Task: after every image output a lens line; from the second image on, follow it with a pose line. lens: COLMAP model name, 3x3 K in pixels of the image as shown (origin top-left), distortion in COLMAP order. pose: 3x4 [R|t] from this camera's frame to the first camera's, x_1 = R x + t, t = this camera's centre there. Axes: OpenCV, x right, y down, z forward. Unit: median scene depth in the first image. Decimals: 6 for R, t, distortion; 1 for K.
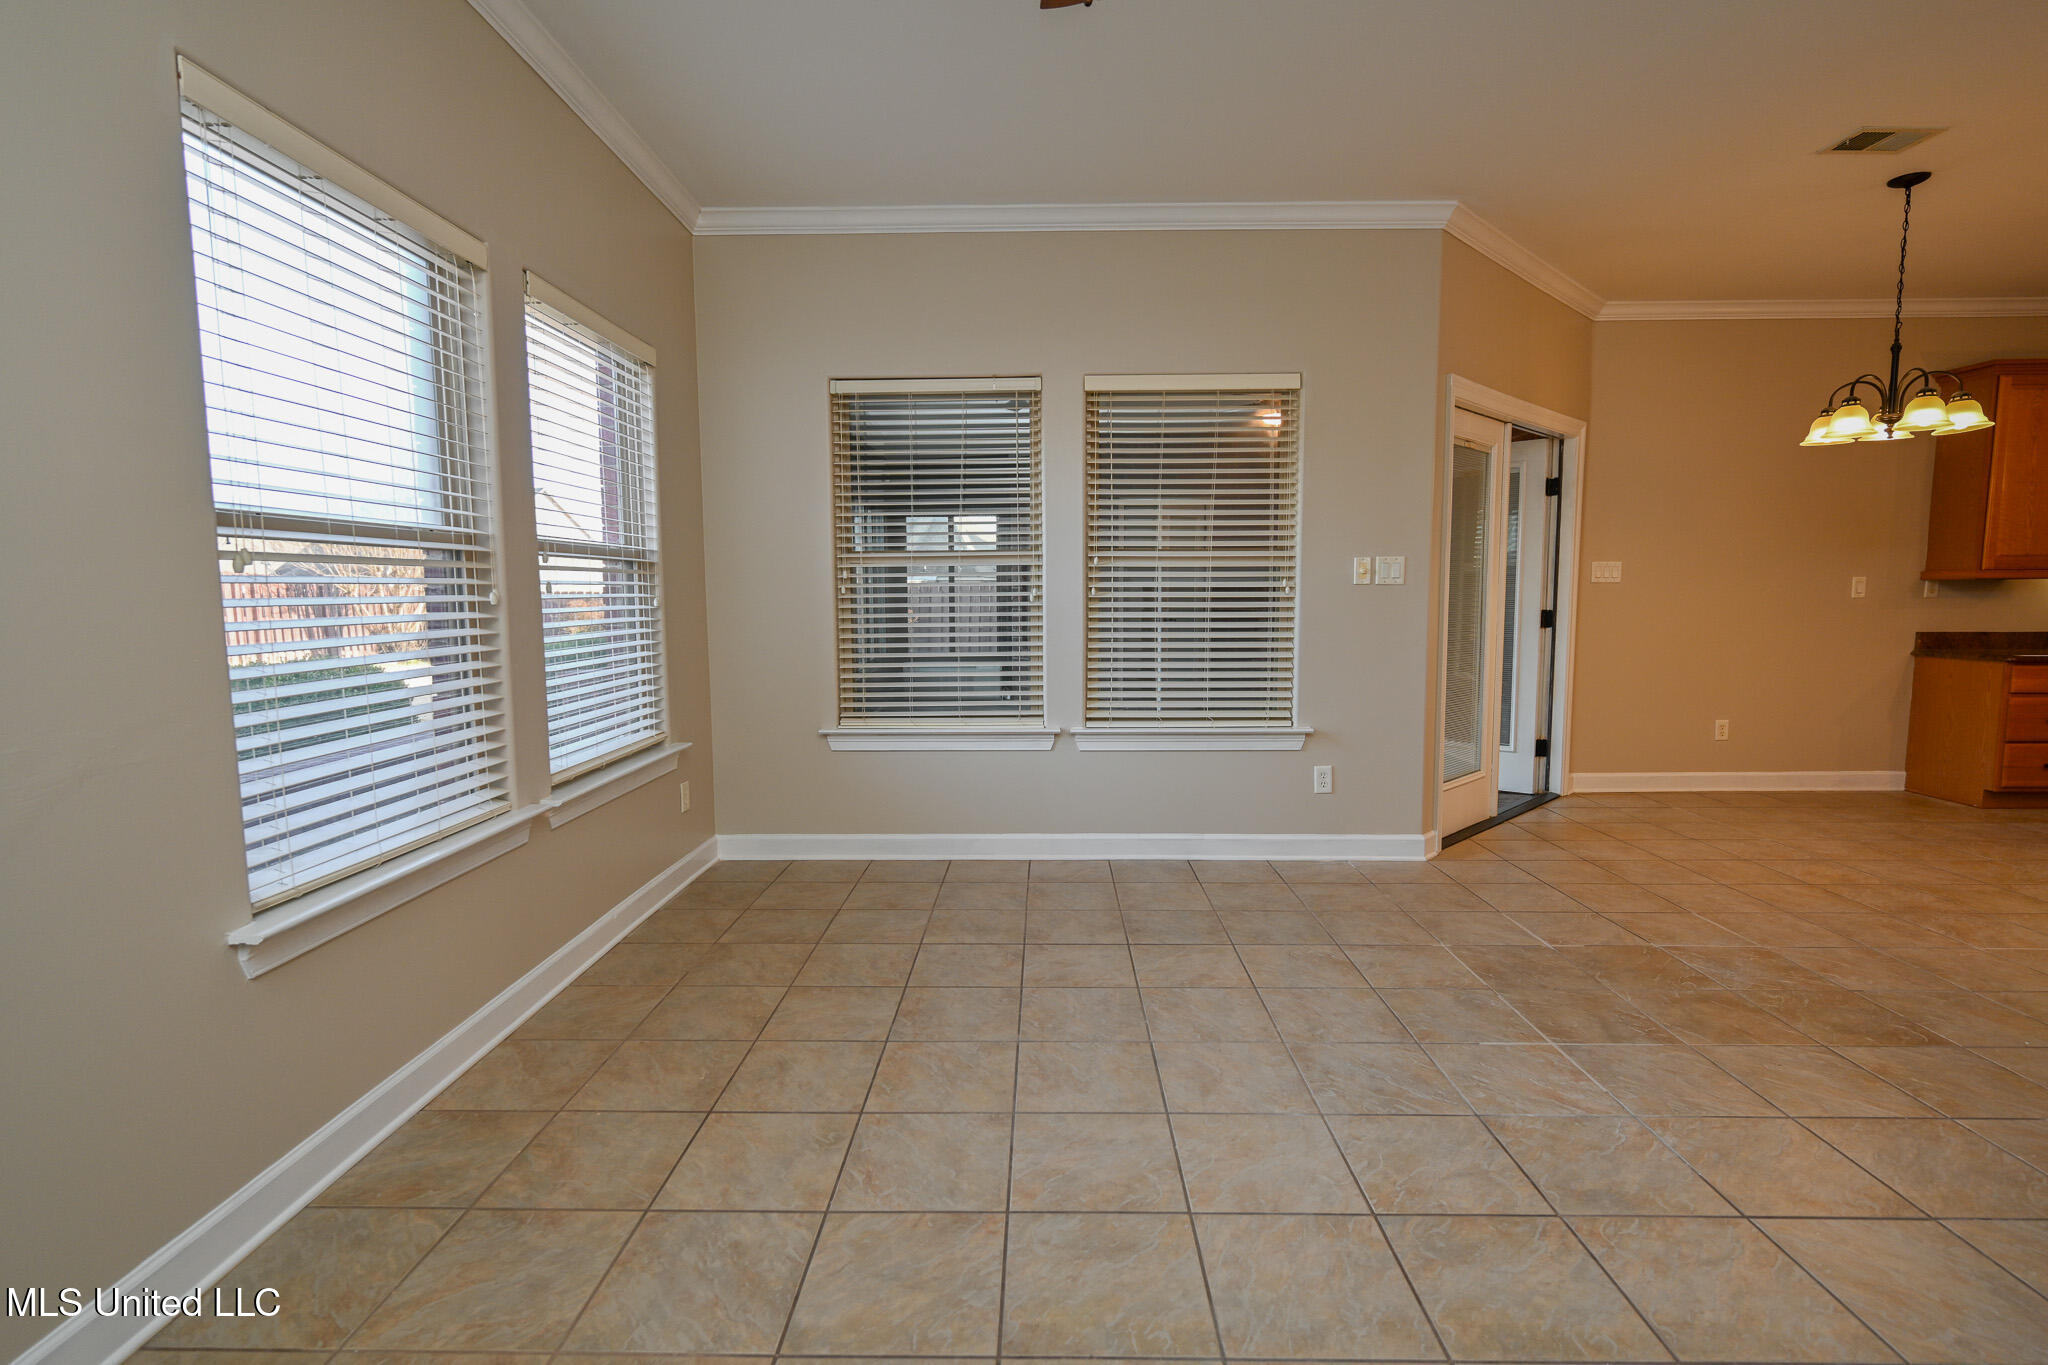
lens RADIAL K [[928.8, 0, 1029.0], [0, 928.8, 675.1], [0, 0, 1]] dist [-0.000686, -0.000142]
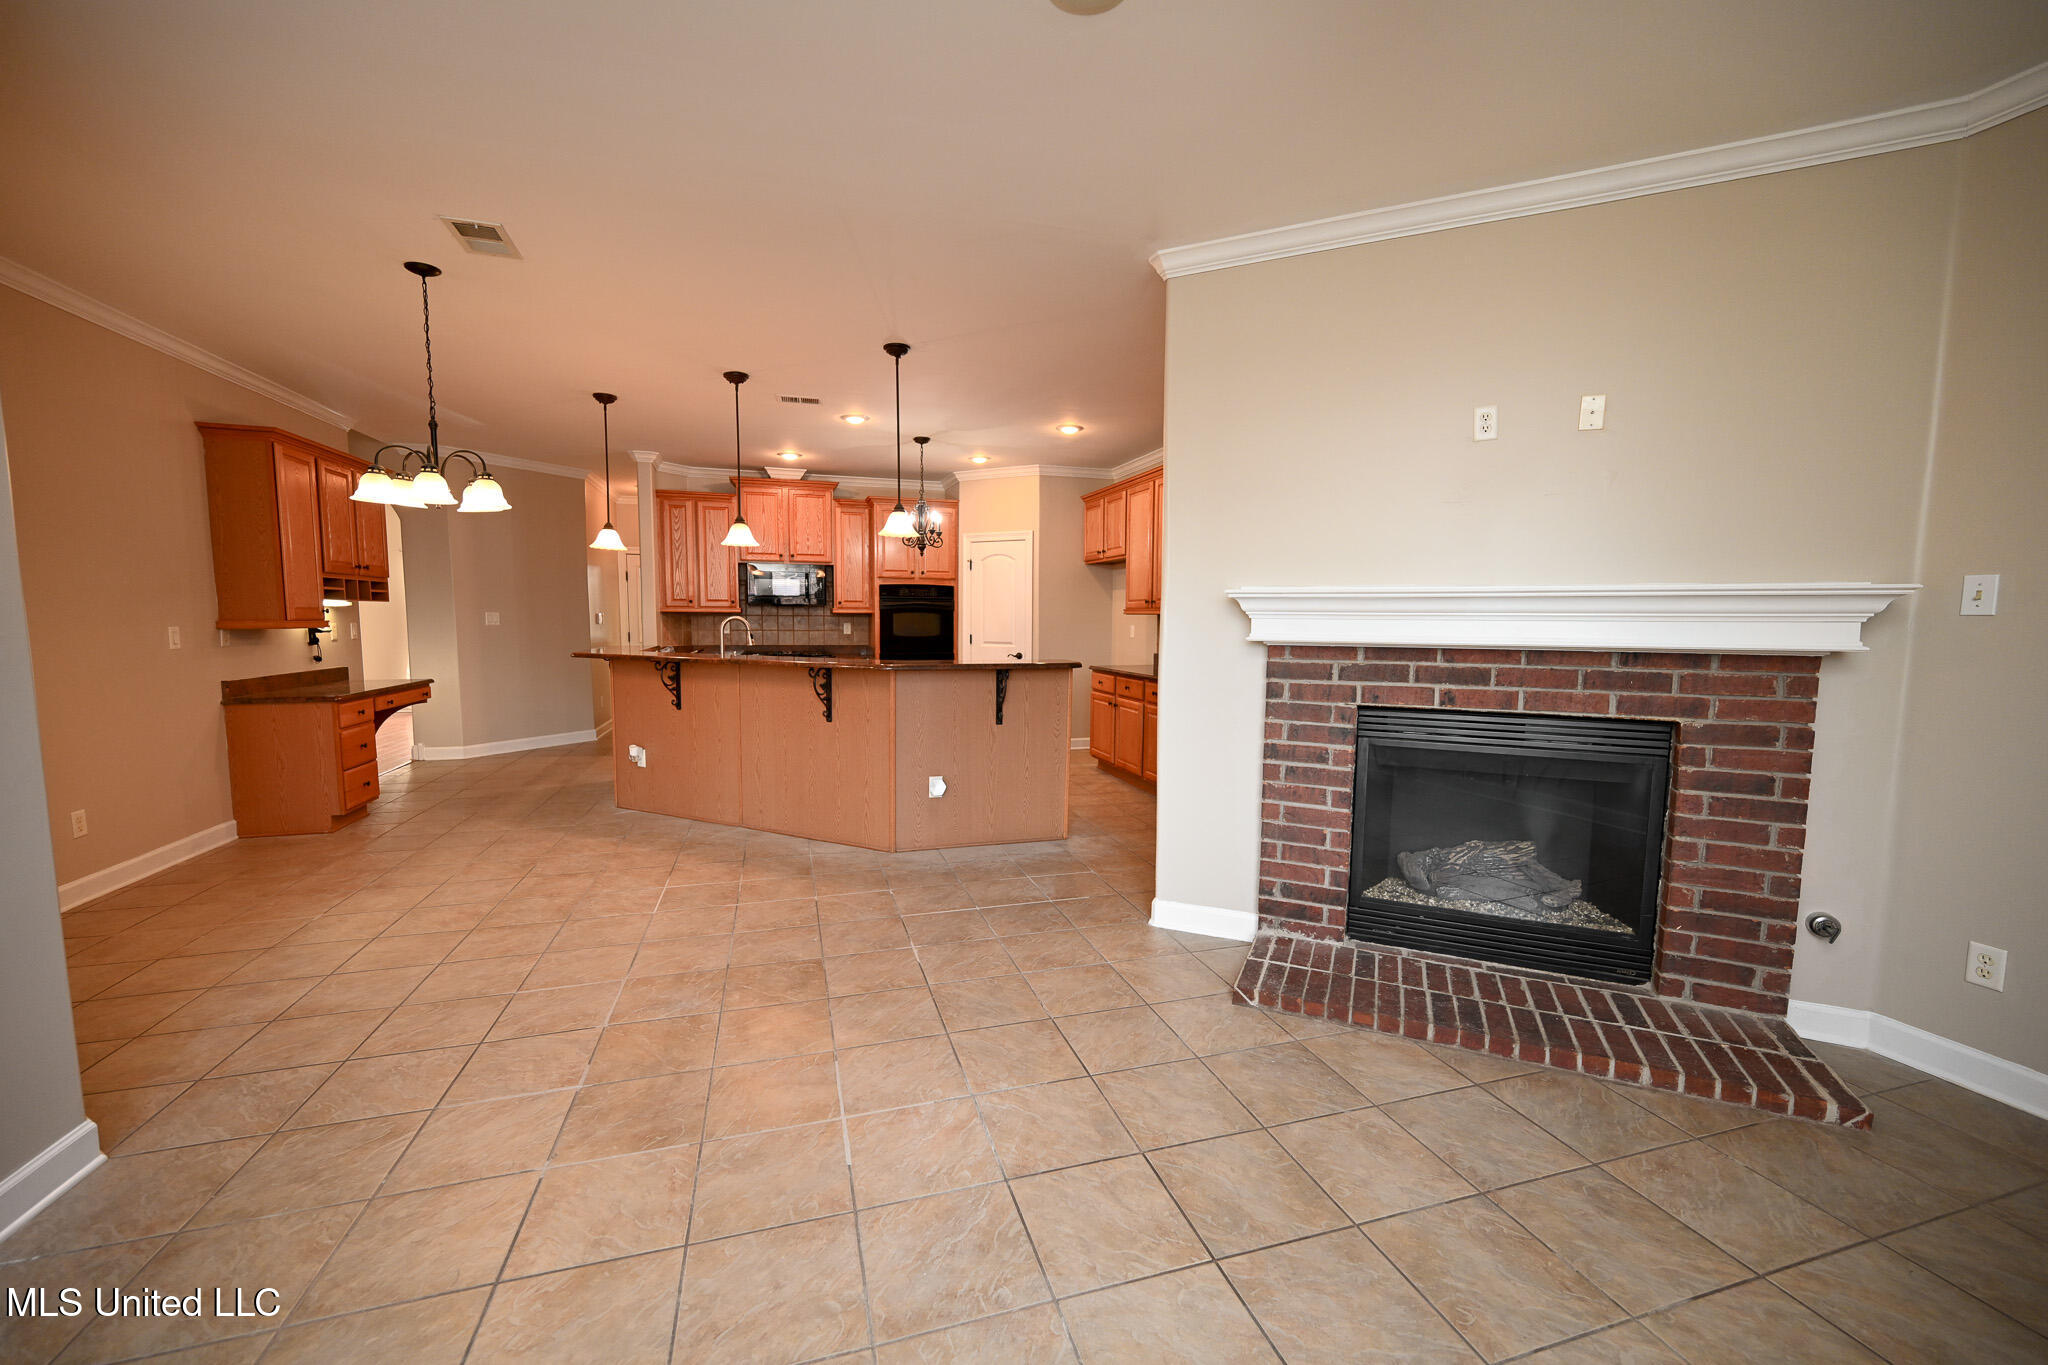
lens RADIAL K [[806.7, 0, 1019.2], [0, 806.7, 687.0], [0, 0, 1]] dist [-0.002932, -0.000184]
pose [[-0.296160, -0.081243, 0.951677, -0.197913], [0.085502, 0.990121, 0.111133, -0.101603], [-0.951304, 0.114284, -0.286288, 0.695235]]
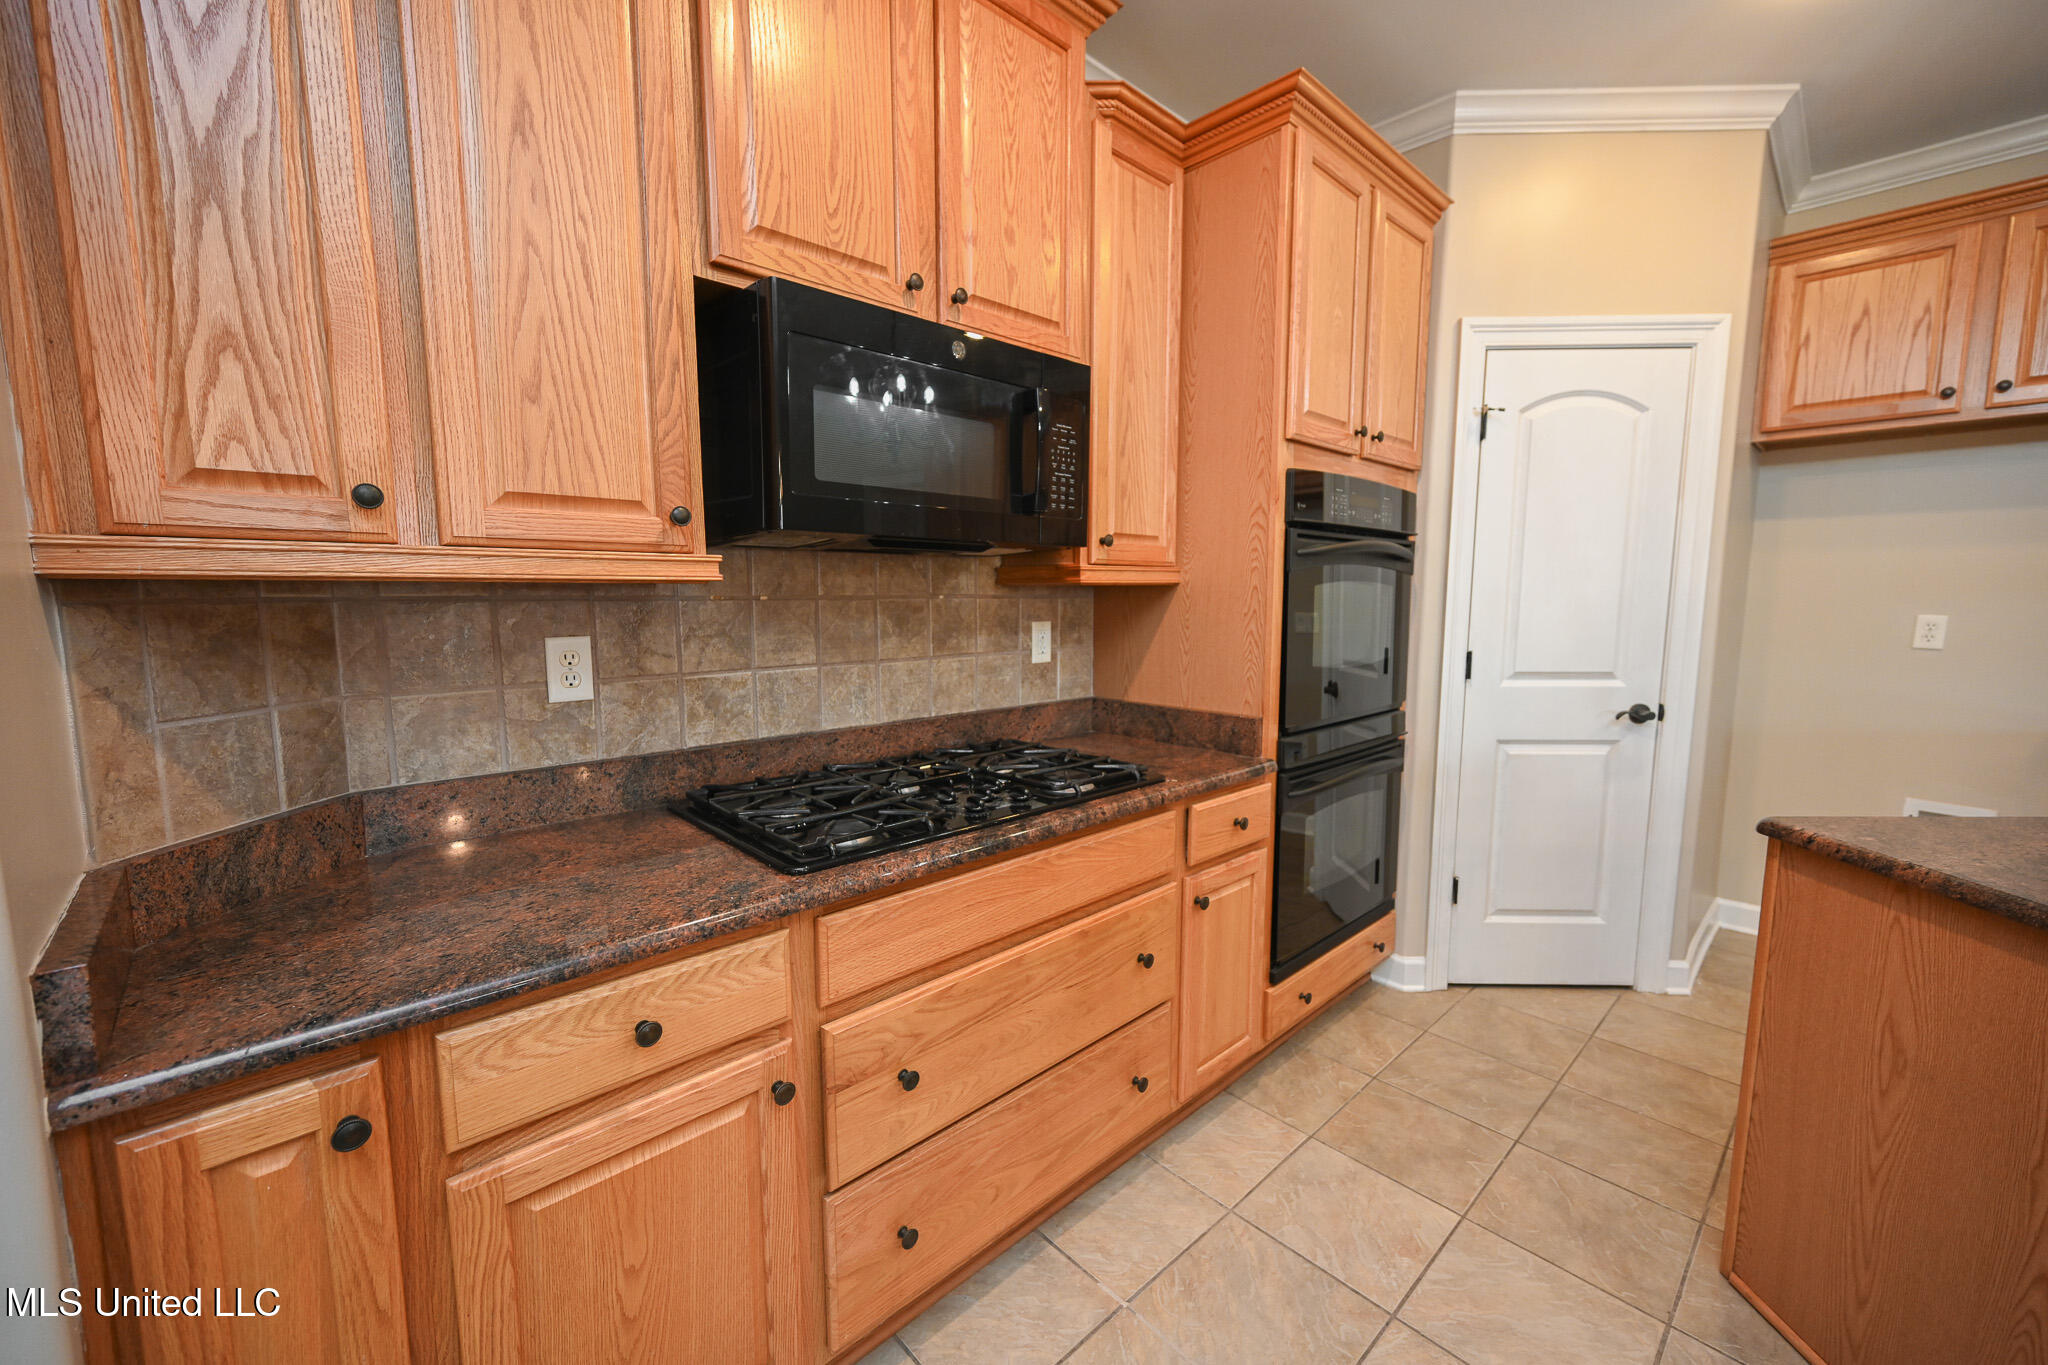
lens RADIAL K [[806.7, 0, 1019.2], [0, 806.7, 687.0], [0, 0, 1]] dist [-0.002932, -0.000184]
pose [[-0.692603, -0.078316, 0.717055, 1.950462], [0.073494, 0.981253, 0.178159, -0.134287], [-0.717565, 0.176092, -0.673864, 0.947849]]
